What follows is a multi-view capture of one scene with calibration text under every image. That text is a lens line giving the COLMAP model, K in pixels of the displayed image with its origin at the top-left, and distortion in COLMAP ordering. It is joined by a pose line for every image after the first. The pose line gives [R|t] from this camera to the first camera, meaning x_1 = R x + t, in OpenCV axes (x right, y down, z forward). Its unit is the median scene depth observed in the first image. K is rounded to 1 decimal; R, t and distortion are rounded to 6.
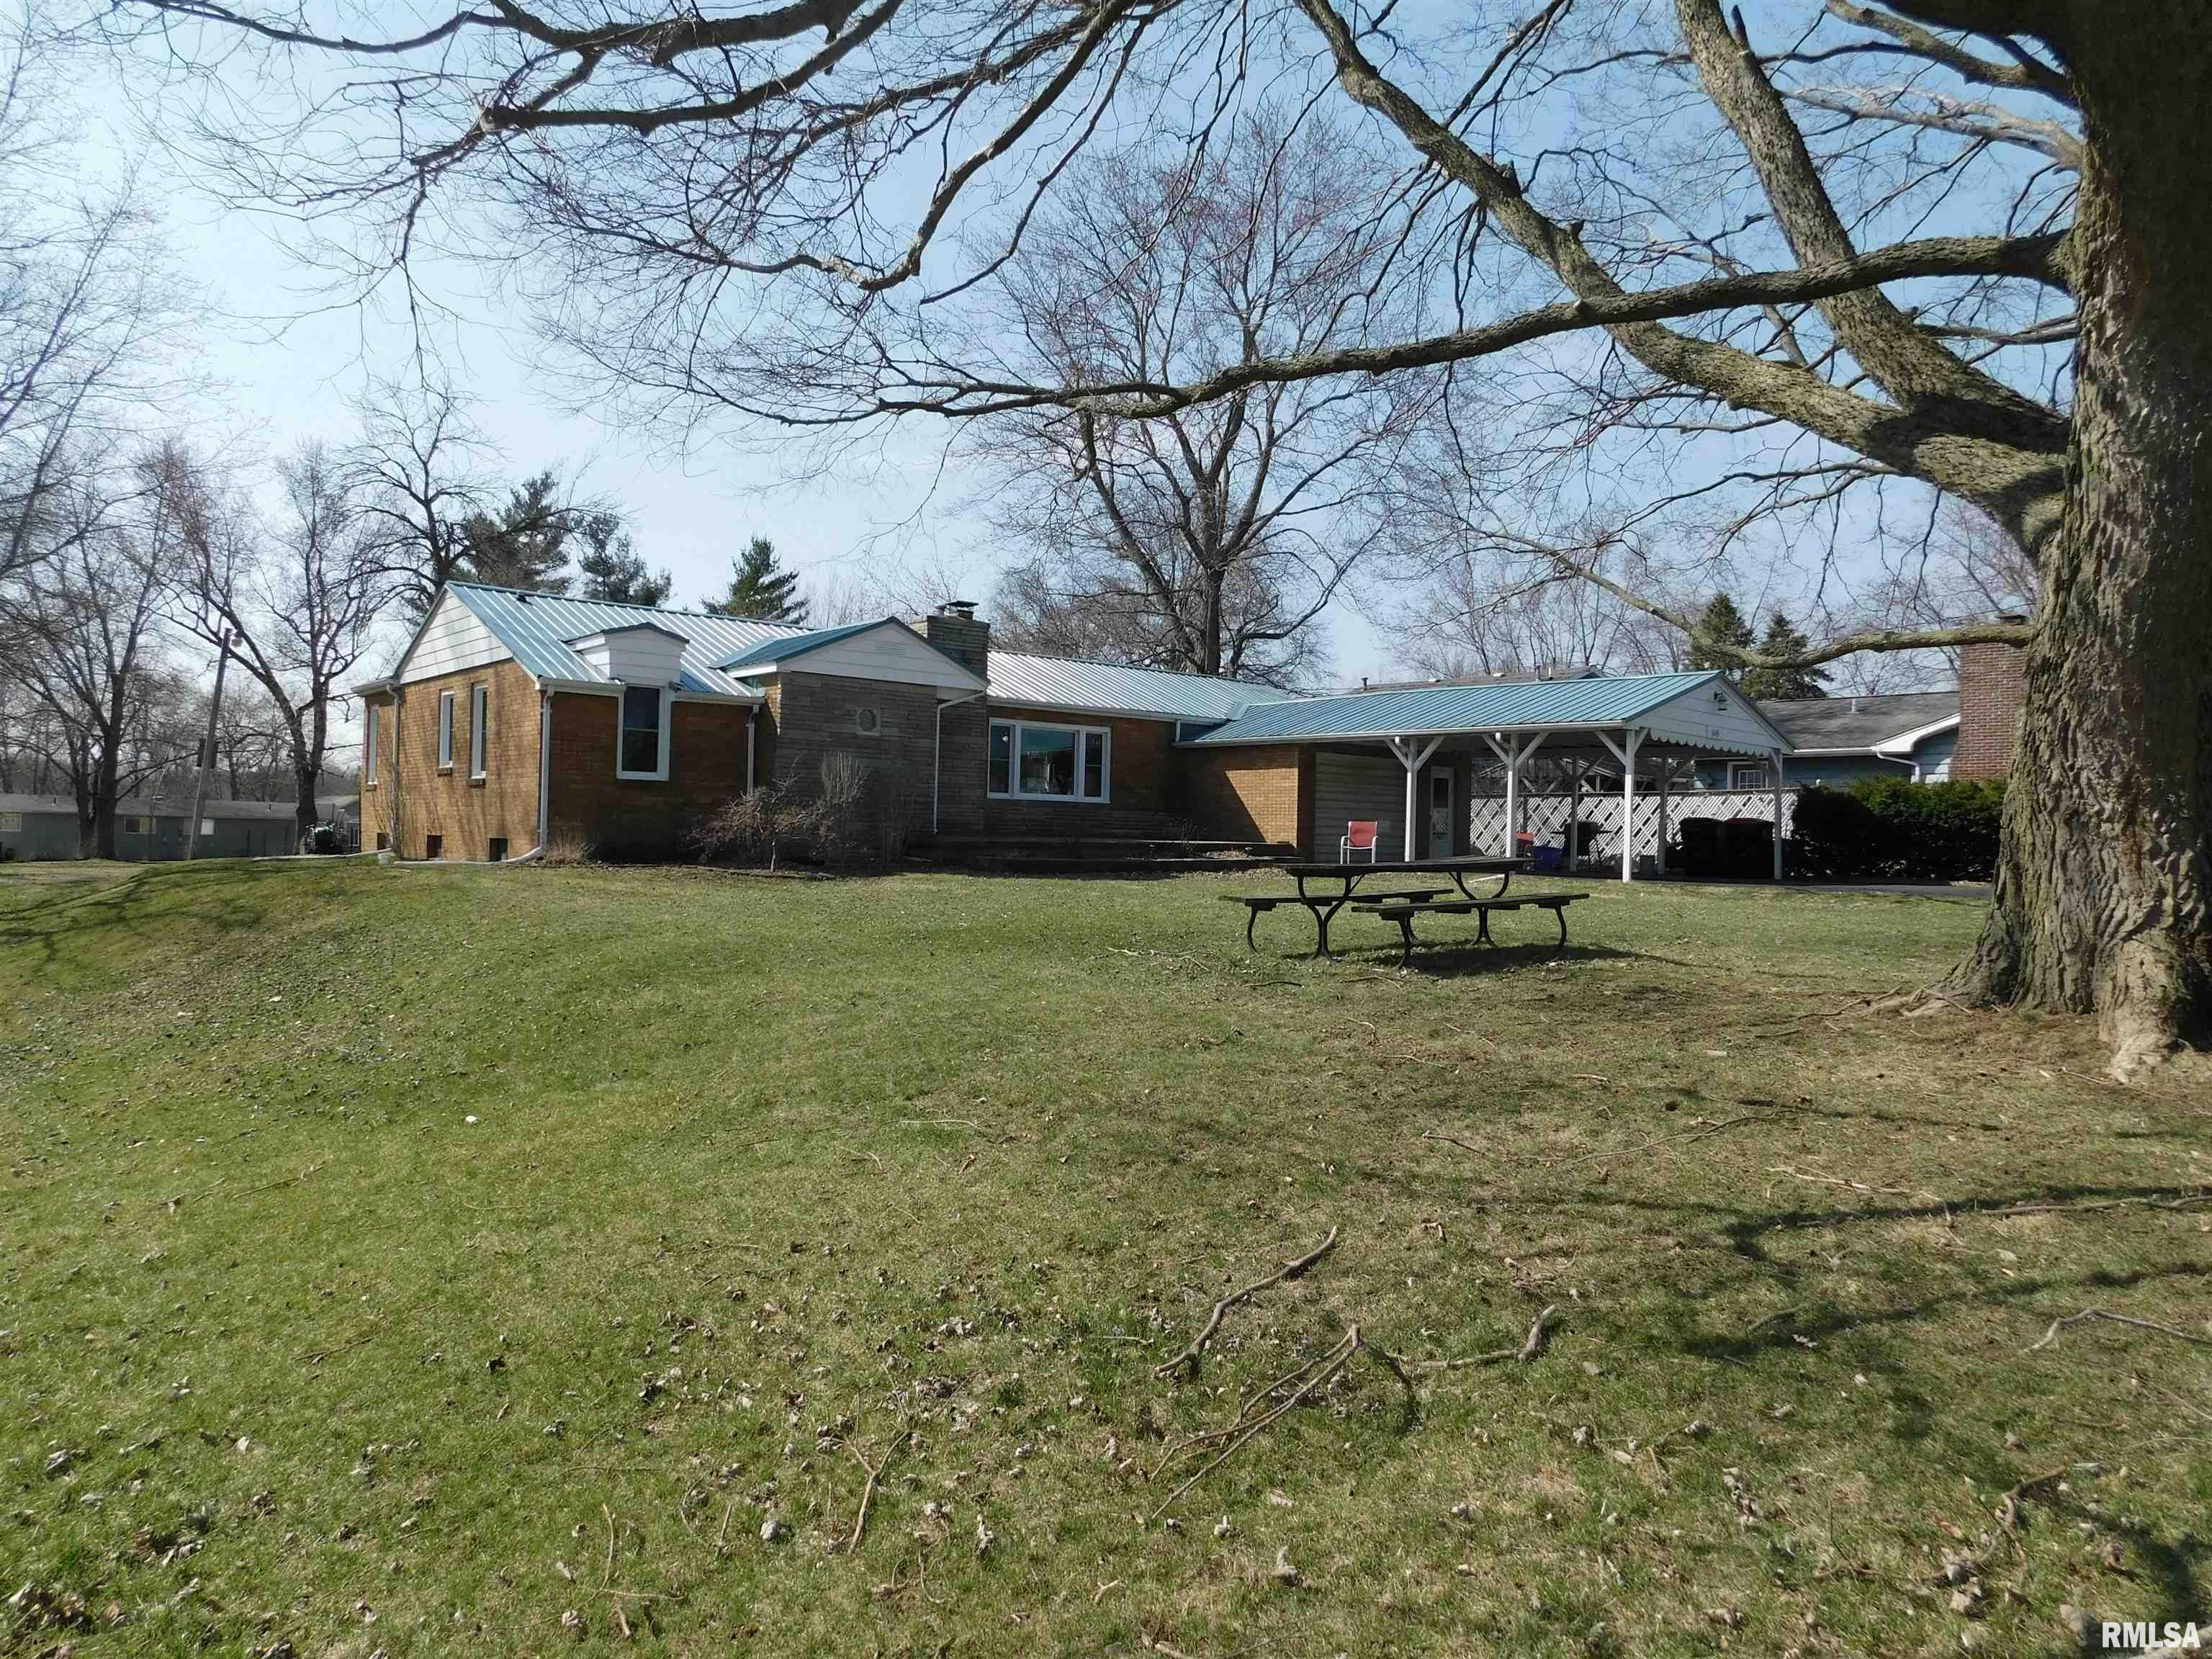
lens RADIAL K [[1482.0, 0, 1092.0], [0, 1482.0, 820.2], [0, 0, 1]] dist [-0.053229, 0.053747]
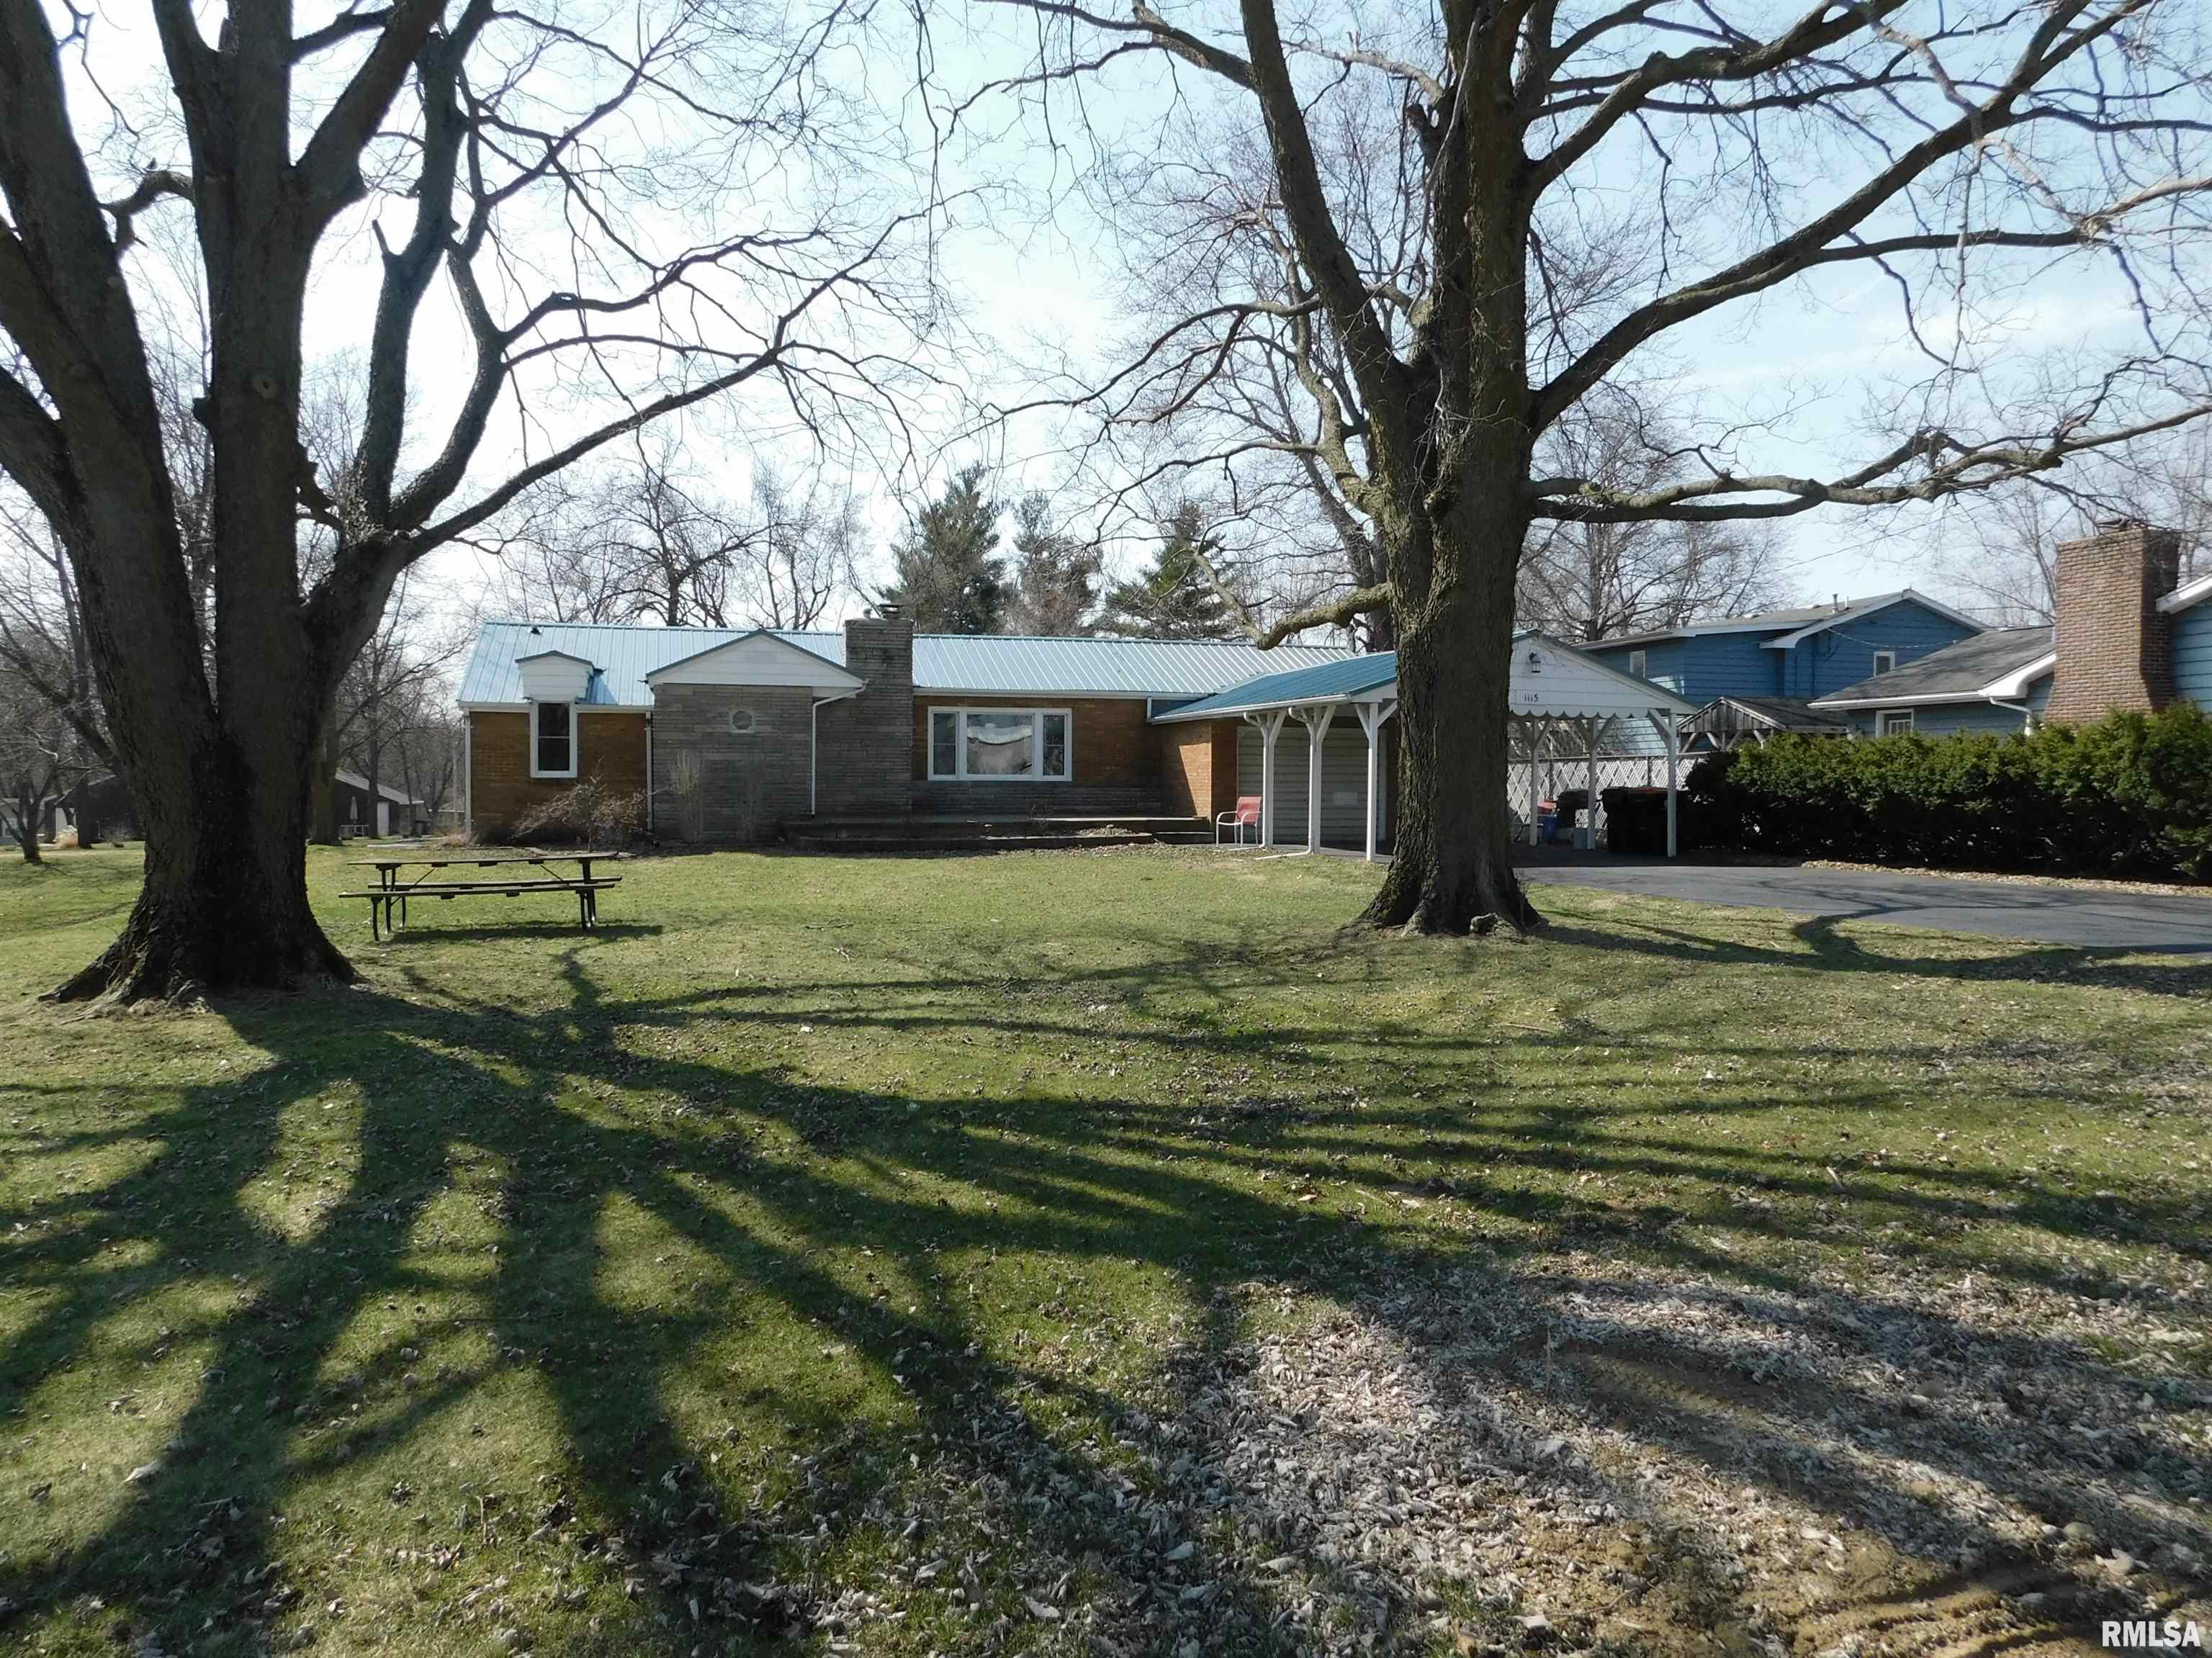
lens RADIAL K [[1577.2, 0, 1106.0], [0, 1577.2, 829.0], [0, 0, 1]] dist [-0.037549, -0.000405]
pose [[0.912036, -0.007451, -0.410042, 0.517069], [0.021970, 0.999287, 0.030707, -0.011632], [0.409520, -0.037014, 0.911550, -0.011974]]
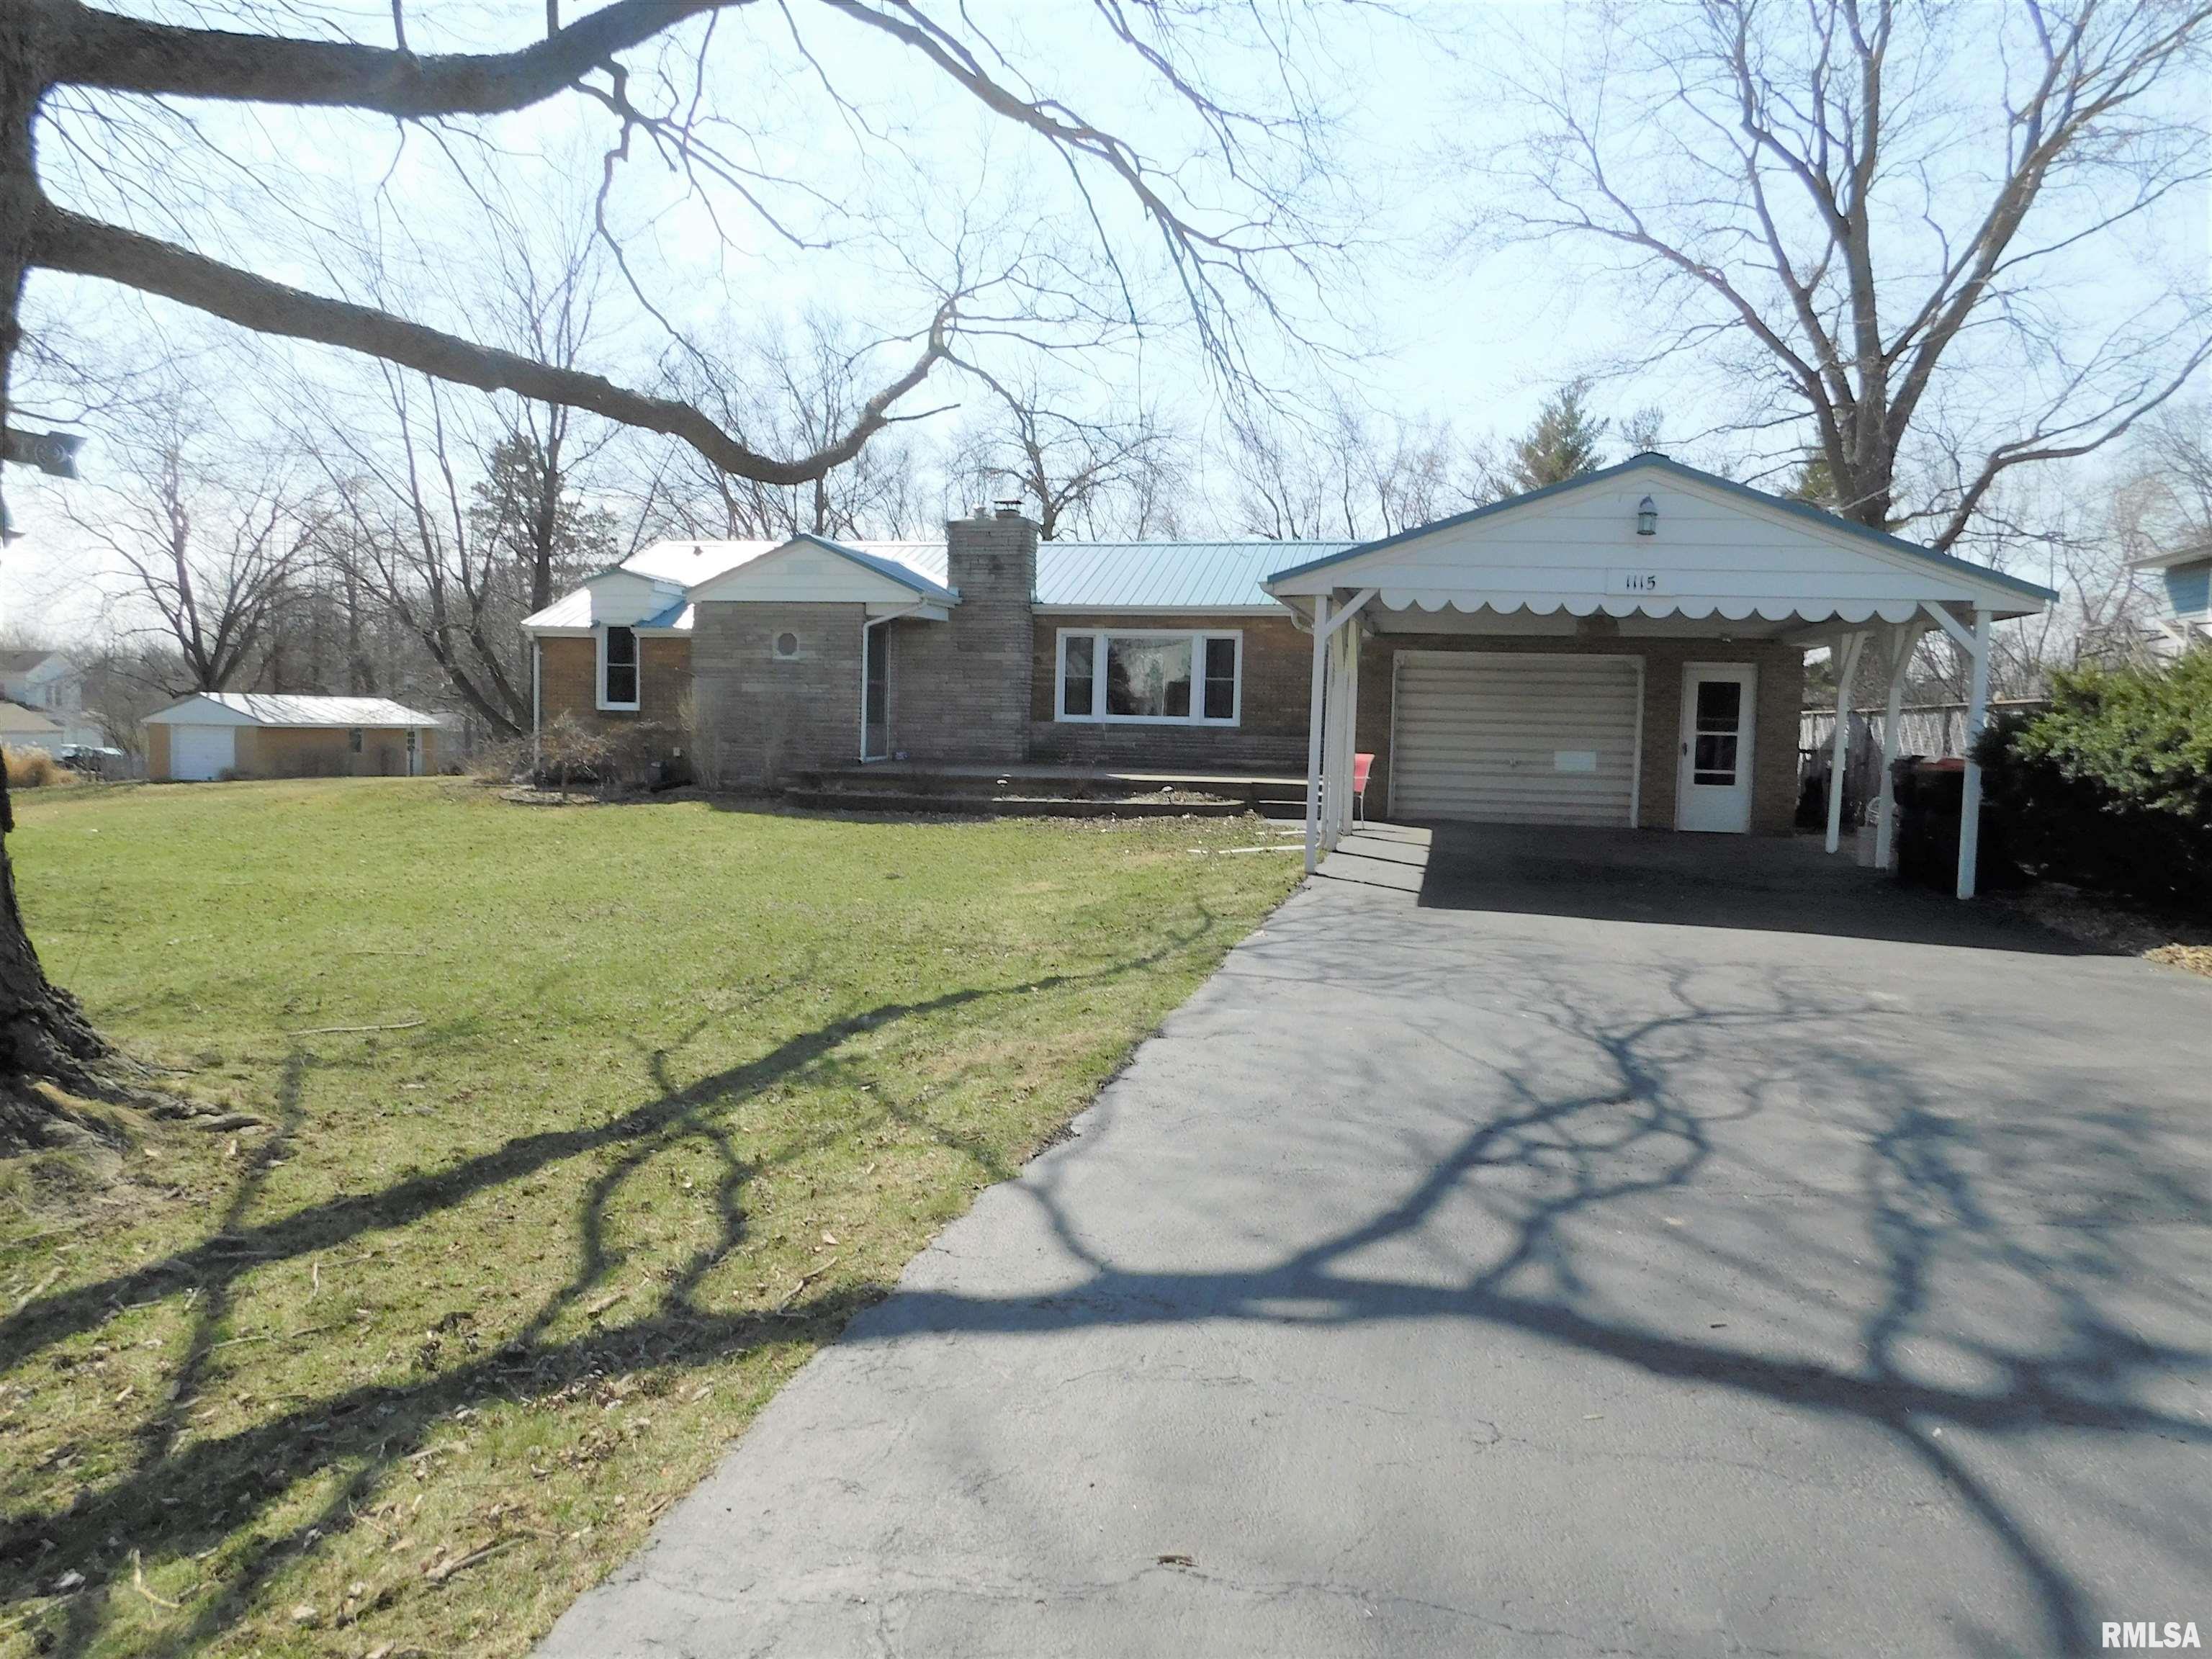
lens RADIAL K [[1482.0, 0, 1092.0], [0, 1482.0, 820.2], [0, 0, 1]] dist [-0.053229, 0.053747]
pose [[0.600388, 0.046529, -0.798354, 0.629789], [-0.000983, 0.998348, 0.057446, -0.006959], [0.799708, -0.033706, 0.599442, 0.481771]]
